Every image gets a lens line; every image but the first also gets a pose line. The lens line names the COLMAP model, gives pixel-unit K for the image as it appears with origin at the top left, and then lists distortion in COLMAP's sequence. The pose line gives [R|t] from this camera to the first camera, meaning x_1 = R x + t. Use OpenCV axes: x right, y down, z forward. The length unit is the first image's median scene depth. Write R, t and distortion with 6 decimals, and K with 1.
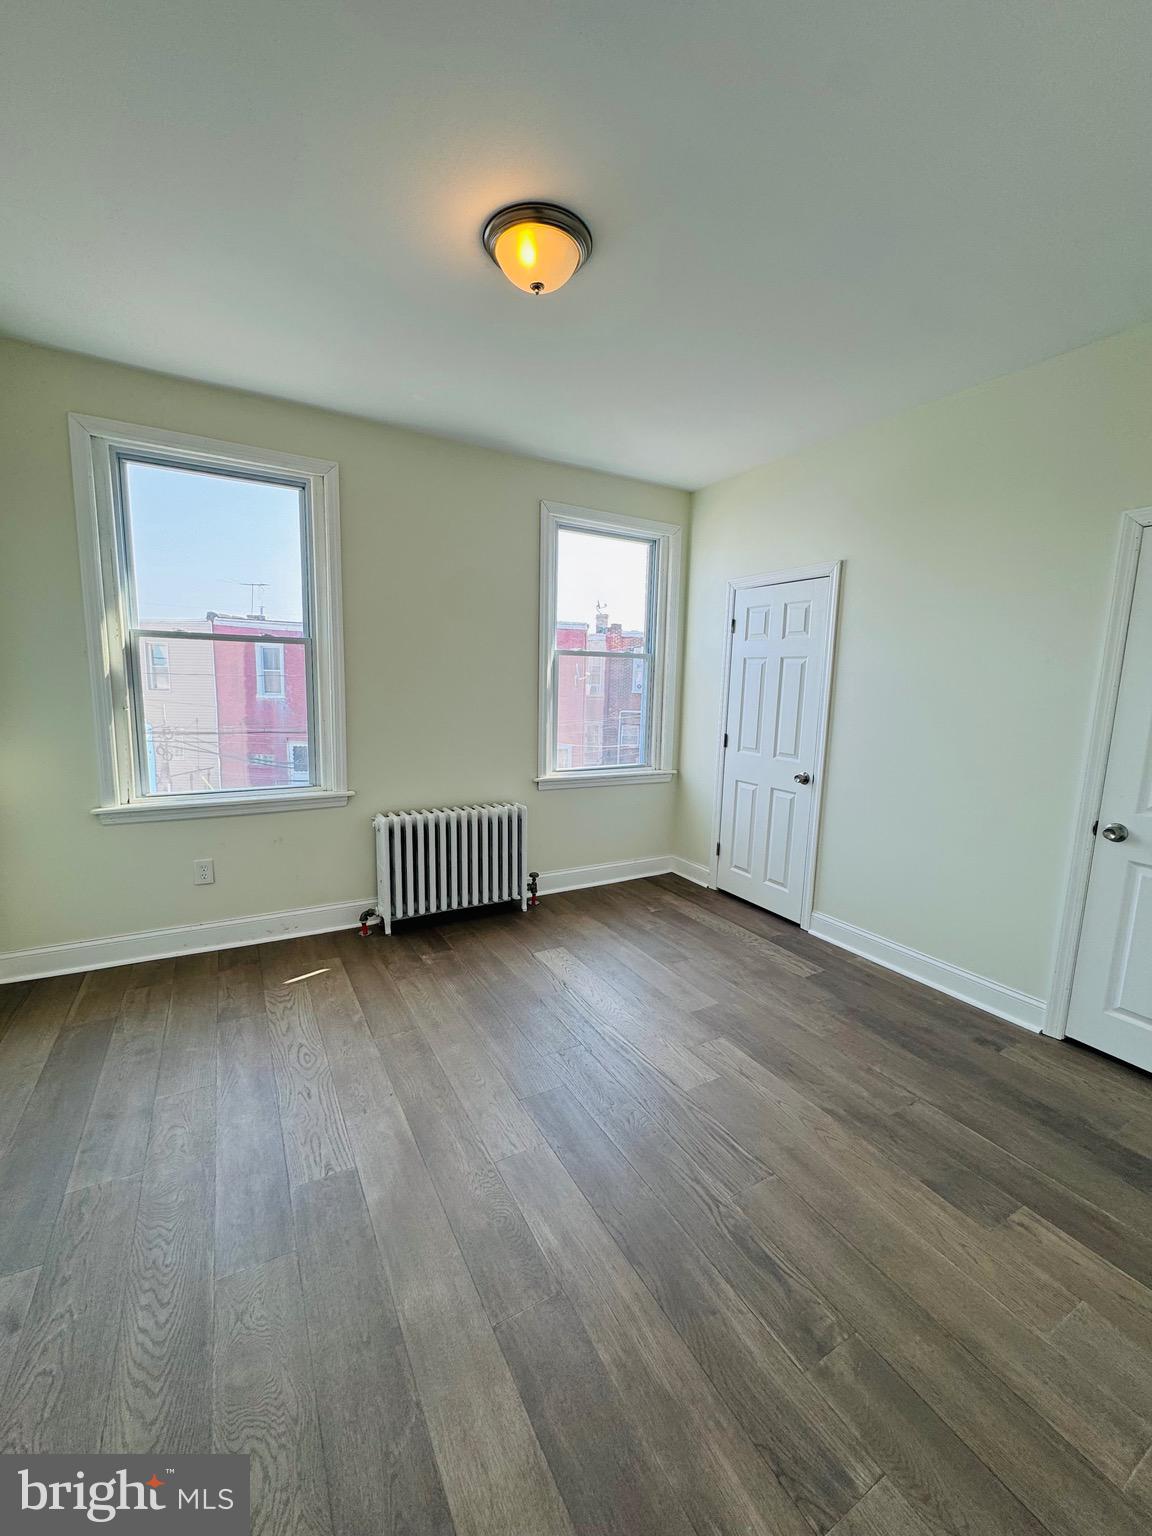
lens RADIAL K [[613.1, 0, 576.0], [0, 613.1, 768.0], [0, 0, 1]] dist [-0.003214, 0.000301]
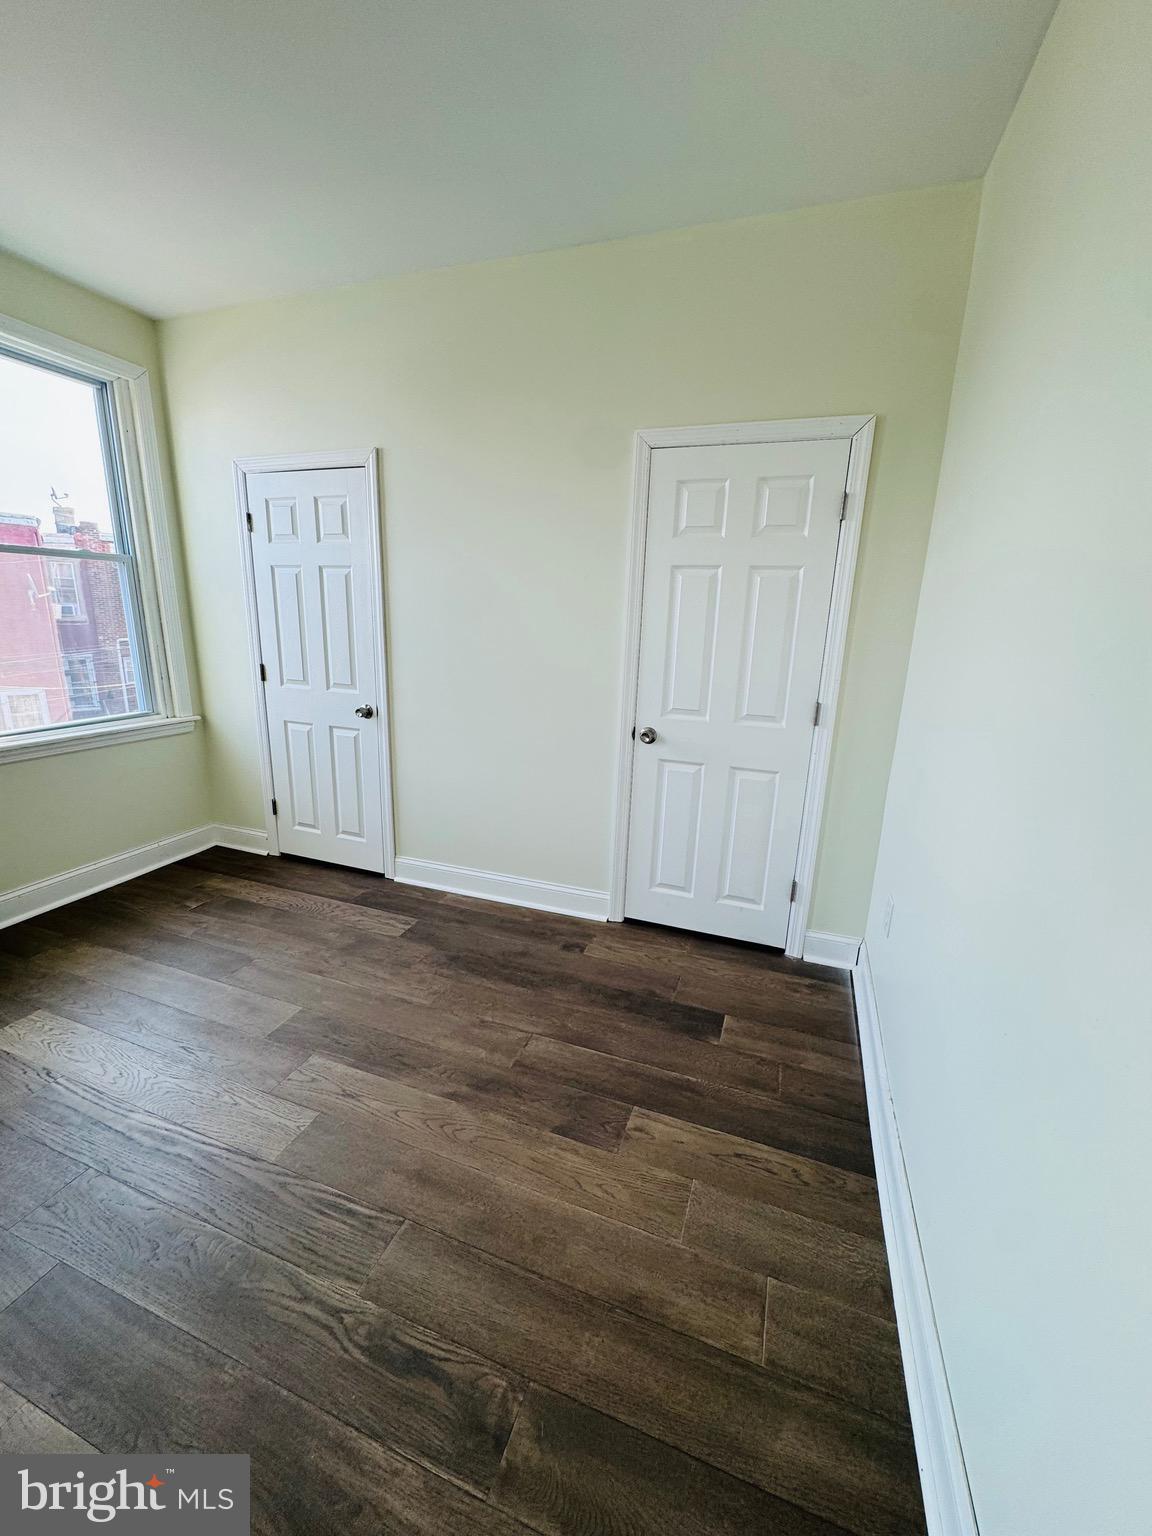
lens RADIAL K [[613.1, 0, 576.0], [0, 613.1, 768.0], [0, 0, 1]] dist [-0.003214, 0.000301]
pose [[0.764768, -0.160693, 0.623945, 0.051892], [0.082930, 0.984894, 0.152006, -0.013167], [-0.638946, -0.064506, 0.766542, 0.163126]]
